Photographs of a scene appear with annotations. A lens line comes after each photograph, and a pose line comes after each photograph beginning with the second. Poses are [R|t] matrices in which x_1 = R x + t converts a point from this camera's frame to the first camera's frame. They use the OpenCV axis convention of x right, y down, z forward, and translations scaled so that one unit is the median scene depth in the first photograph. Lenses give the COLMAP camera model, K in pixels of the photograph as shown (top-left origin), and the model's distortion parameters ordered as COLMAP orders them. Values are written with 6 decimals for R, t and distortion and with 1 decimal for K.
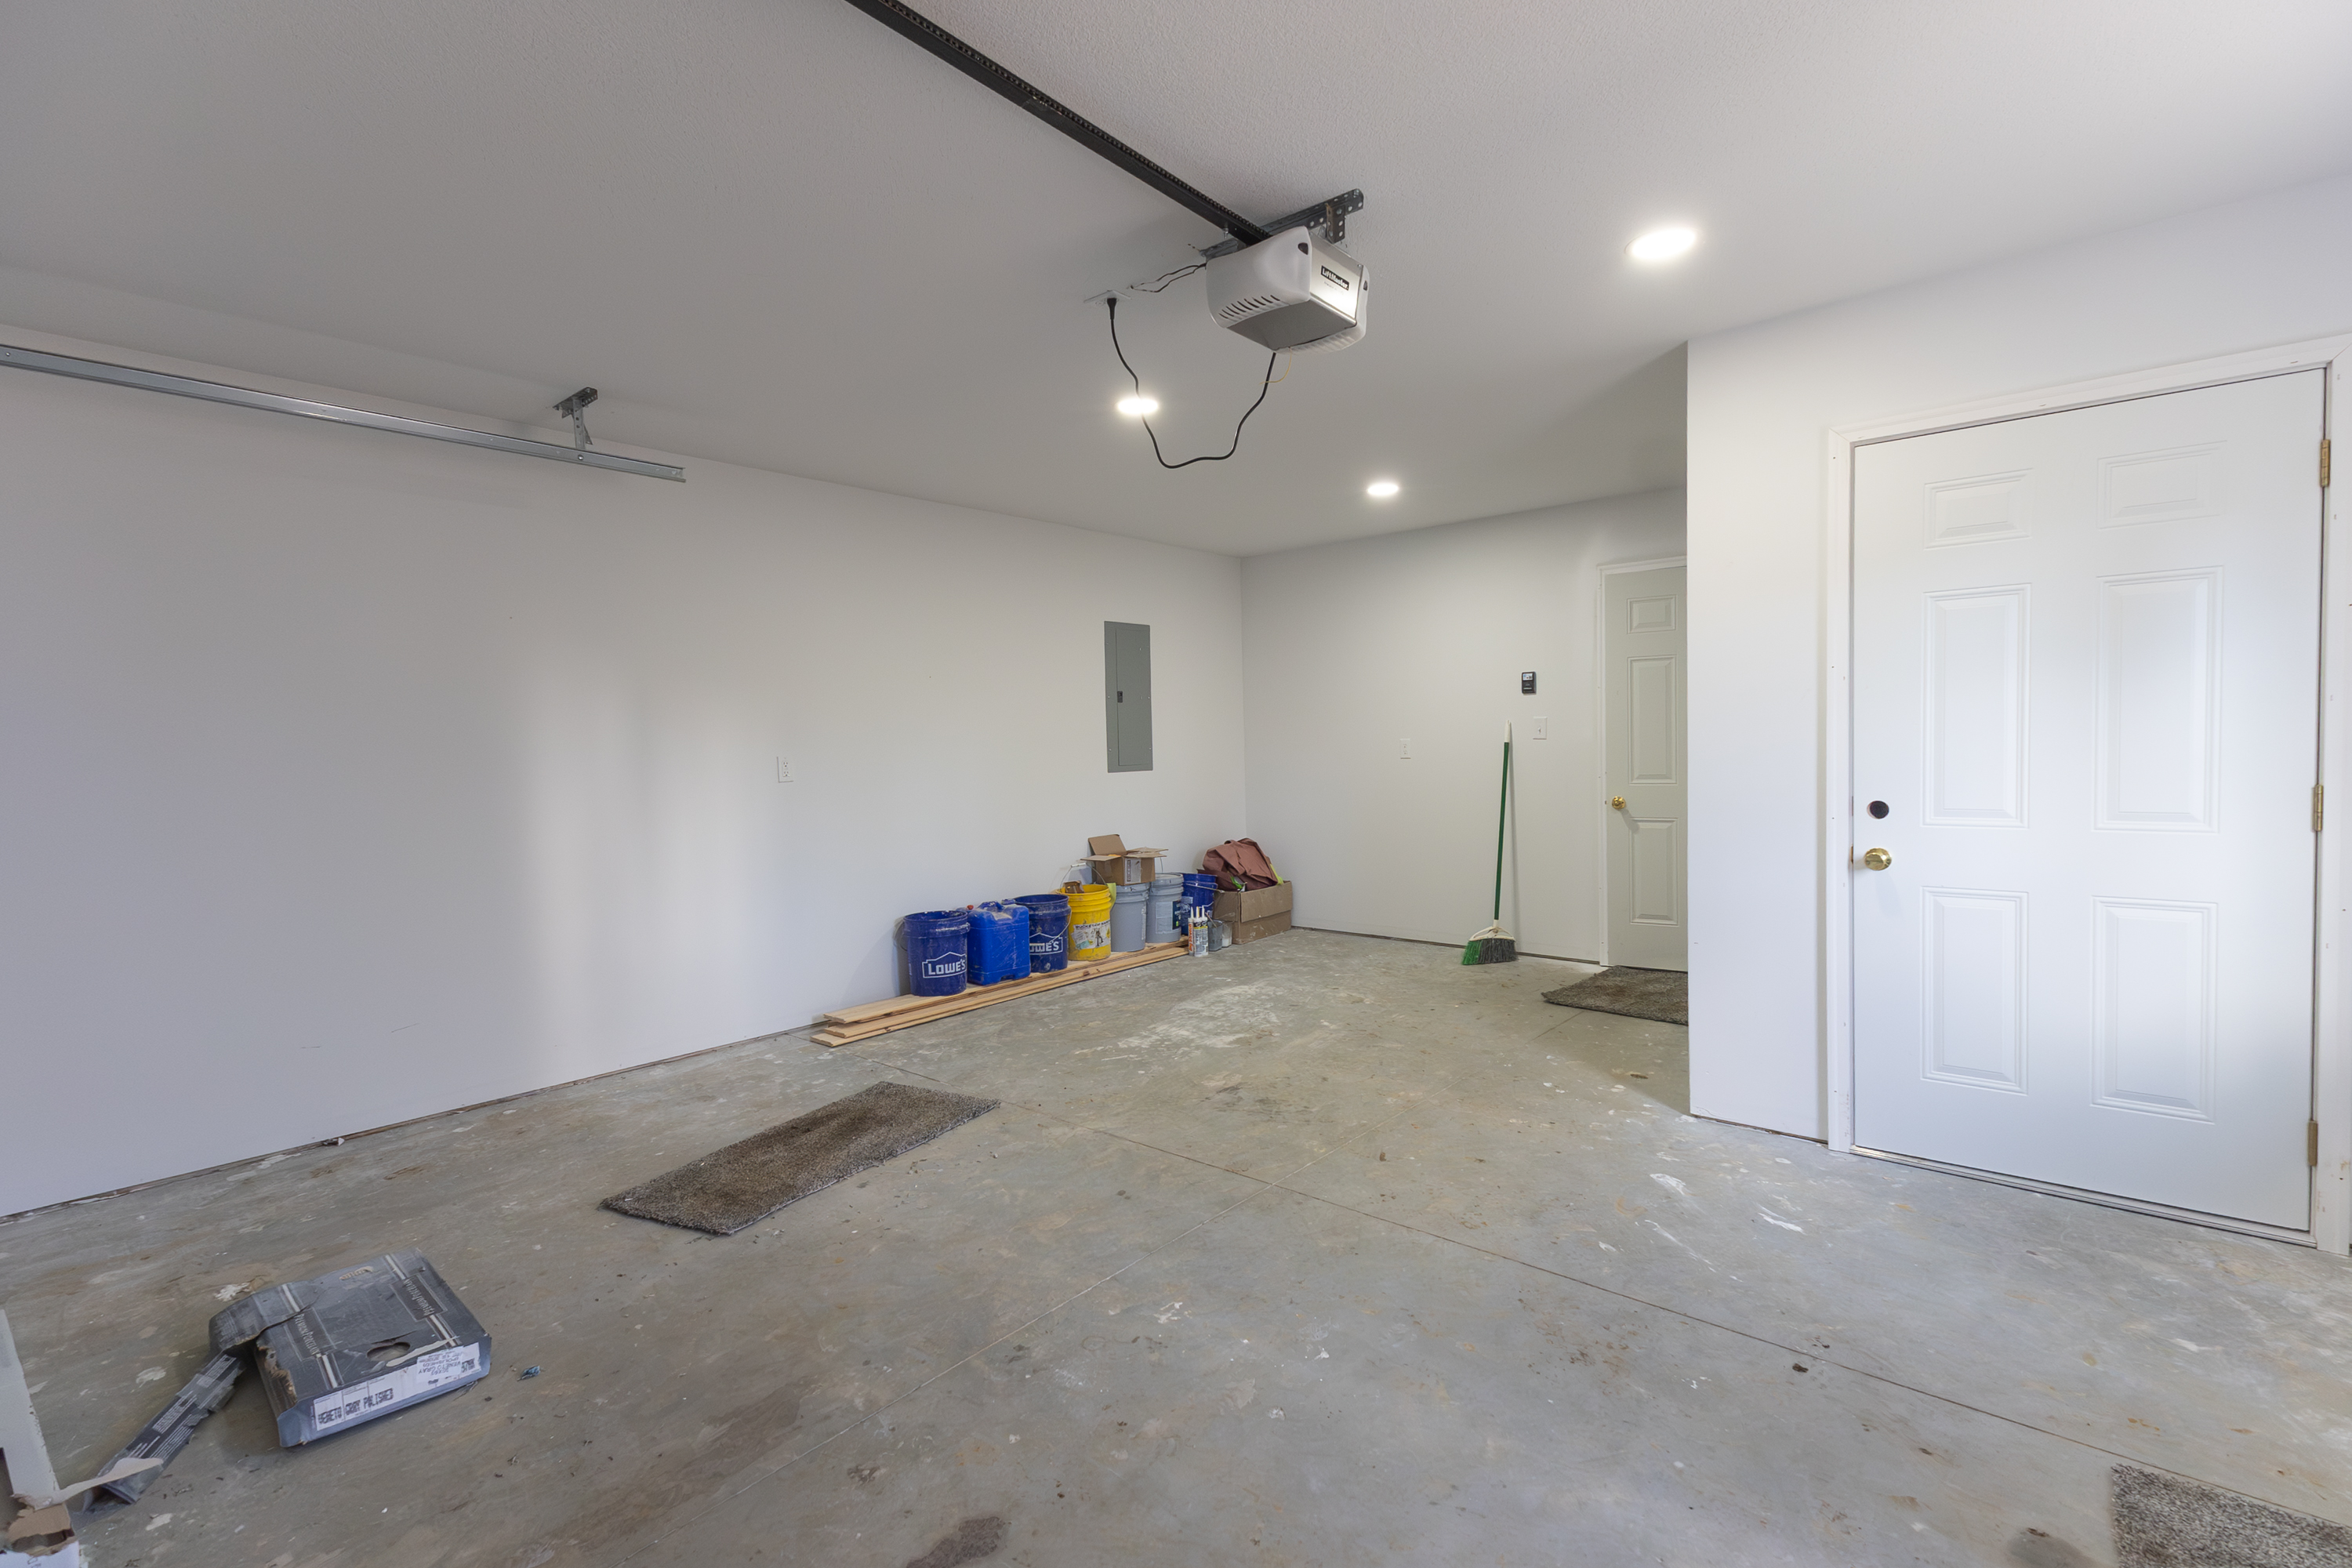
lens RADIAL K [[1072.0, 0, 1176.0], [0, 1072.0, 784.0], [0, 0, 1]] dist [0.013769, -0.006422]
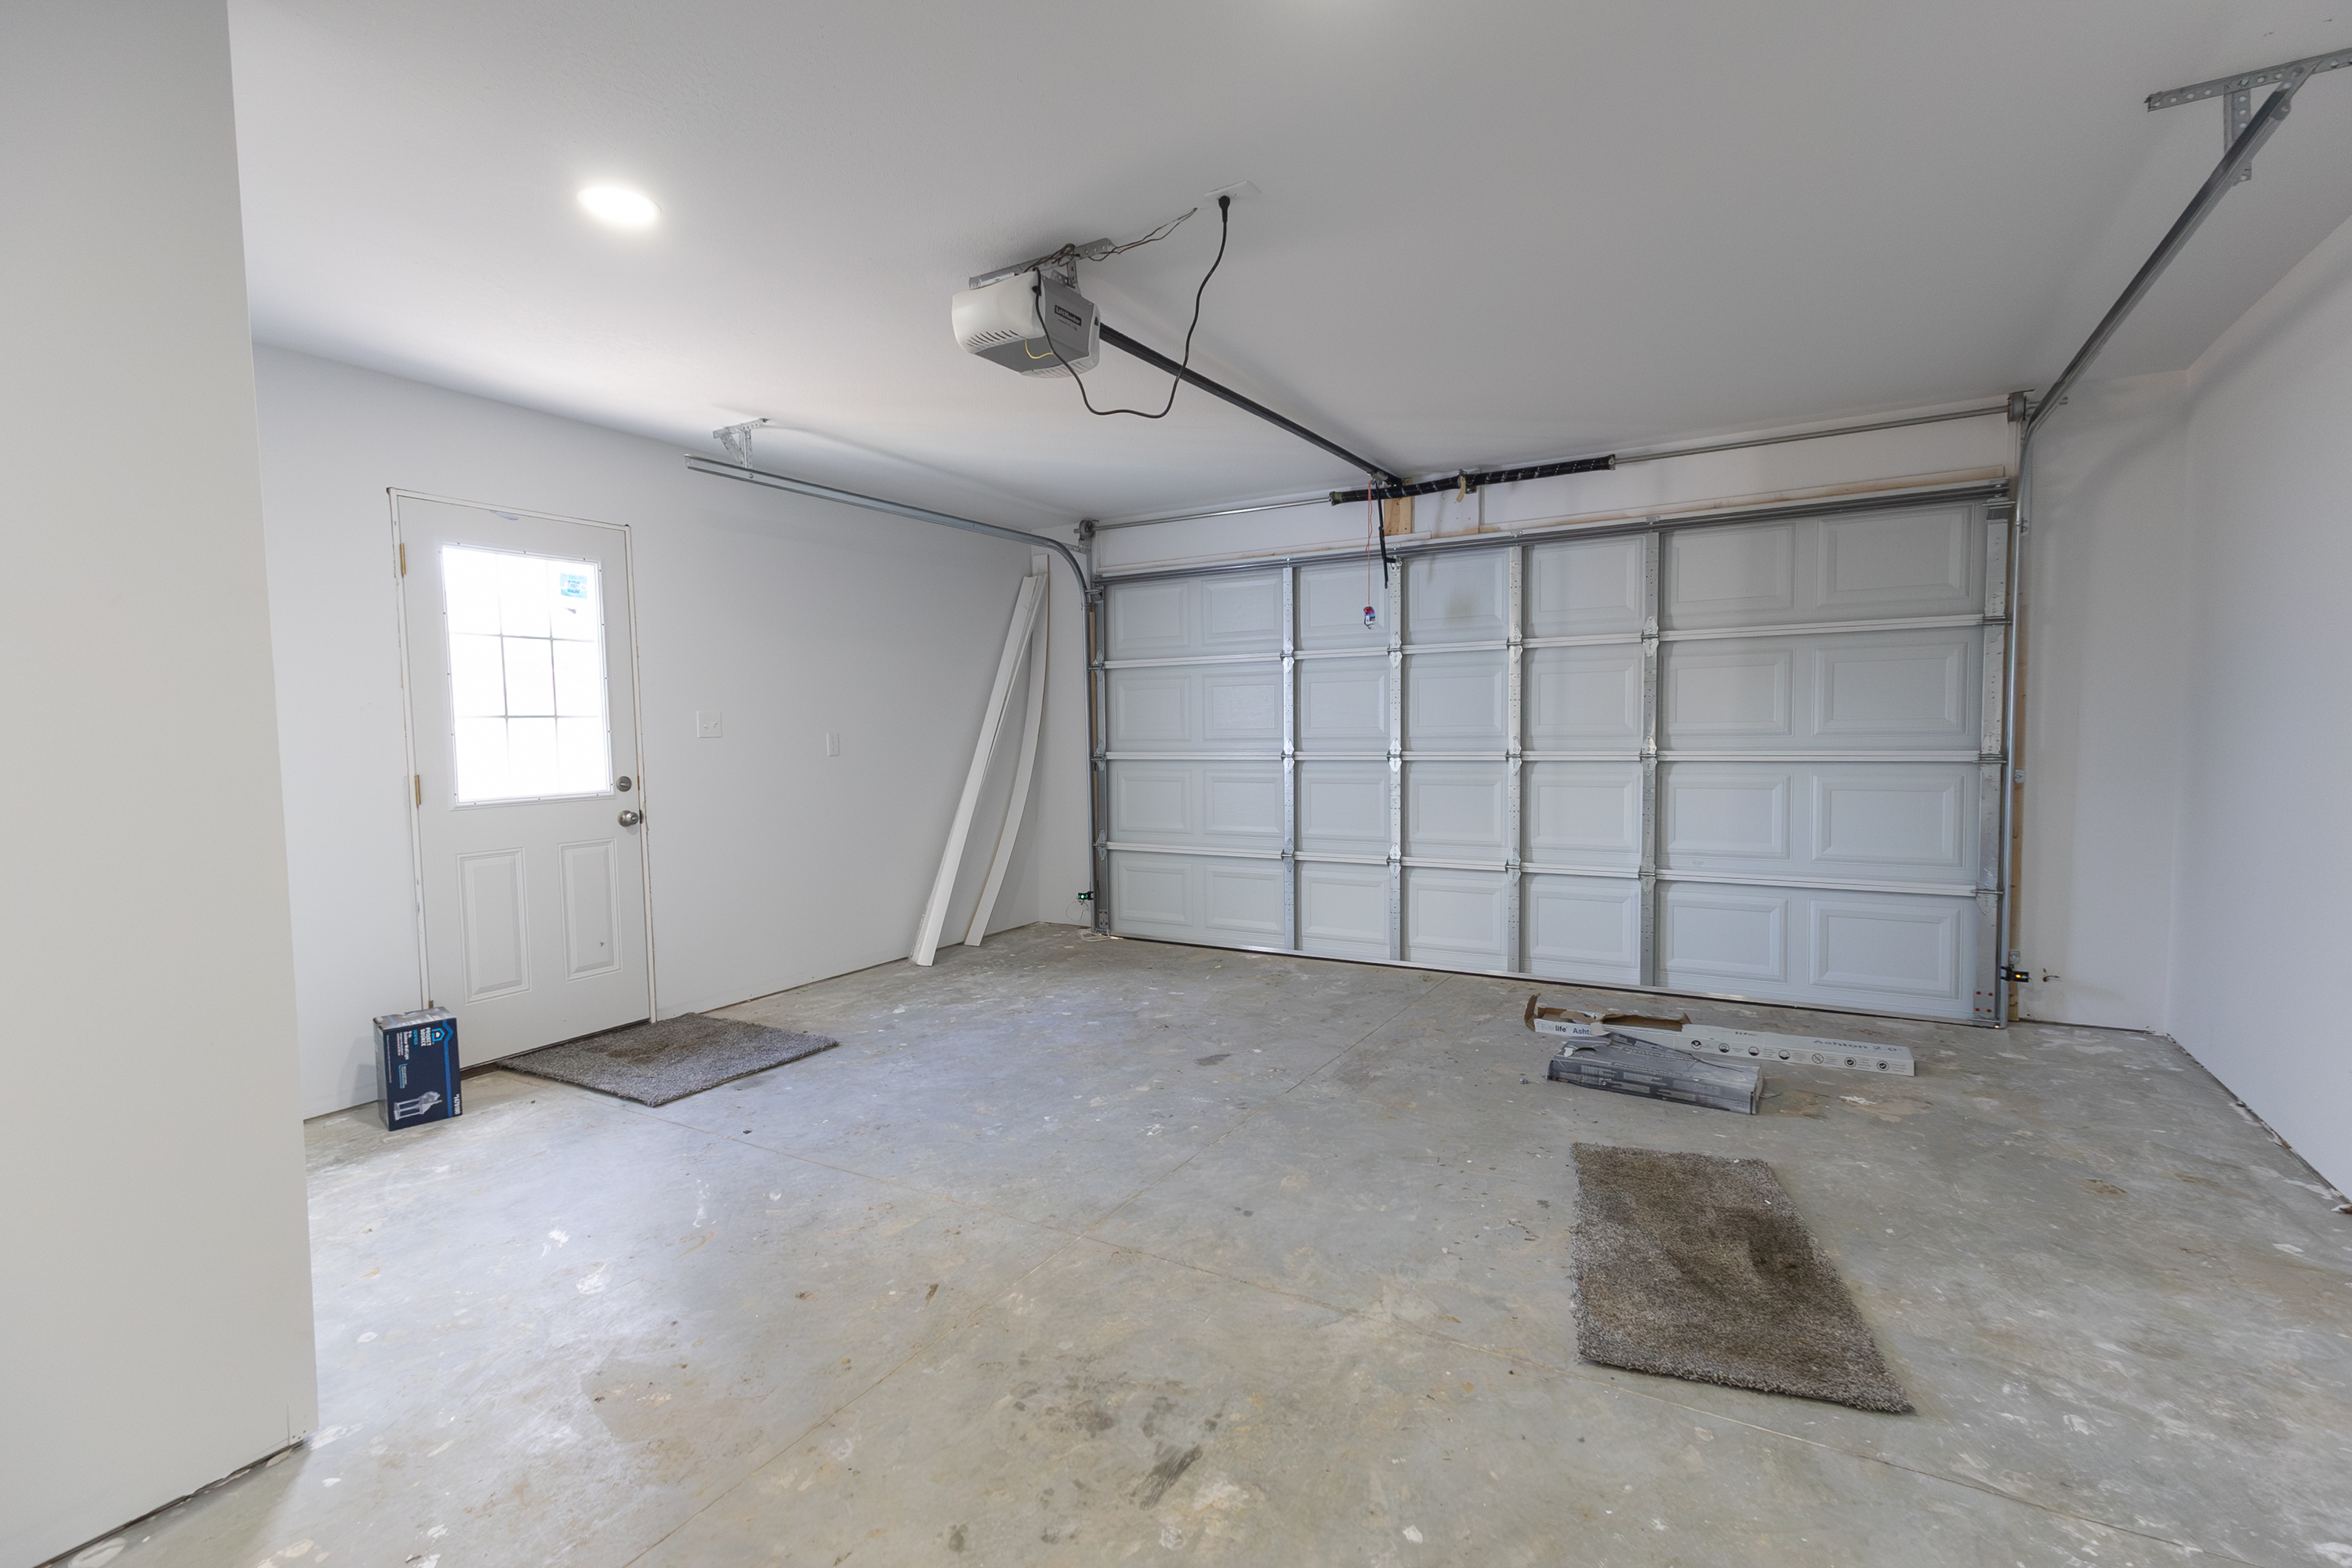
lens RADIAL K [[1072.0, 0, 1176.0], [0, 1072.0, 784.0], [0, 0, 1]] dist [0.013769, -0.006422]
pose [[-0.982527, 0.051962, -0.178721, 0.134010], [0.034949, 0.994665, 0.097056, -0.061353], [0.182811, 0.089114, -0.979101, 1.628109]]
